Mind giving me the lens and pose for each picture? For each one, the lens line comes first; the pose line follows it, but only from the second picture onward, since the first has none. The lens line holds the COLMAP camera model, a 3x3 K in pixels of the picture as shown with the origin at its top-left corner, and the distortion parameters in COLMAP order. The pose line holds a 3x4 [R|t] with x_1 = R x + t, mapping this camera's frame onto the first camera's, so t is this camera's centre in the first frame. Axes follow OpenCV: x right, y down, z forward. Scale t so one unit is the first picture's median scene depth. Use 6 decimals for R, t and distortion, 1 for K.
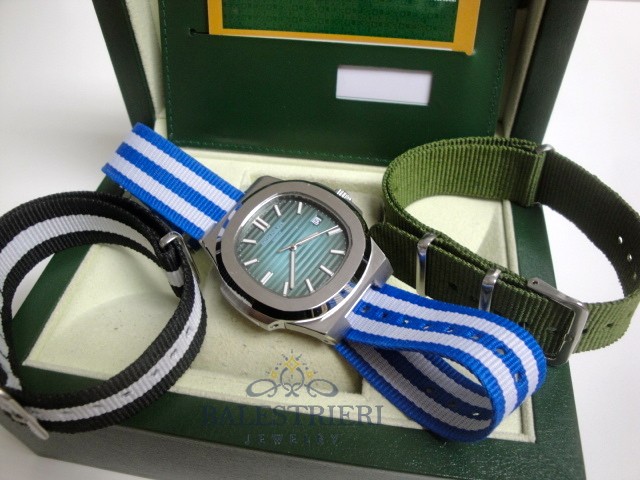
lens RADIAL K [[523.6, 0, 320.0], [0, 523.6, 240.0], [0, 0, 1]] dist [-0.176046, 0.131580]
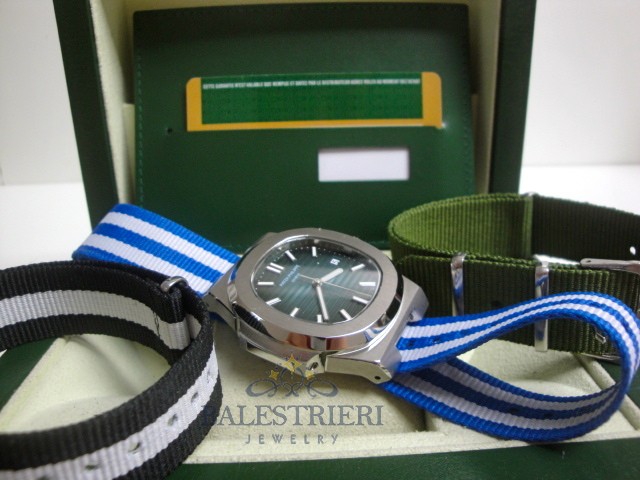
lens RADIAL K [[523.6, 0, 320.0], [0, 523.6, 240.0], [0, 0, 1]] dist [-0.176046, 0.131580]
pose [[0.979959, -0.070789, 0.186195, -0.202162], [0.145301, 0.893426, -0.425062, 0.317505], [-0.136262, 0.443598, 0.885807, 0.187433]]
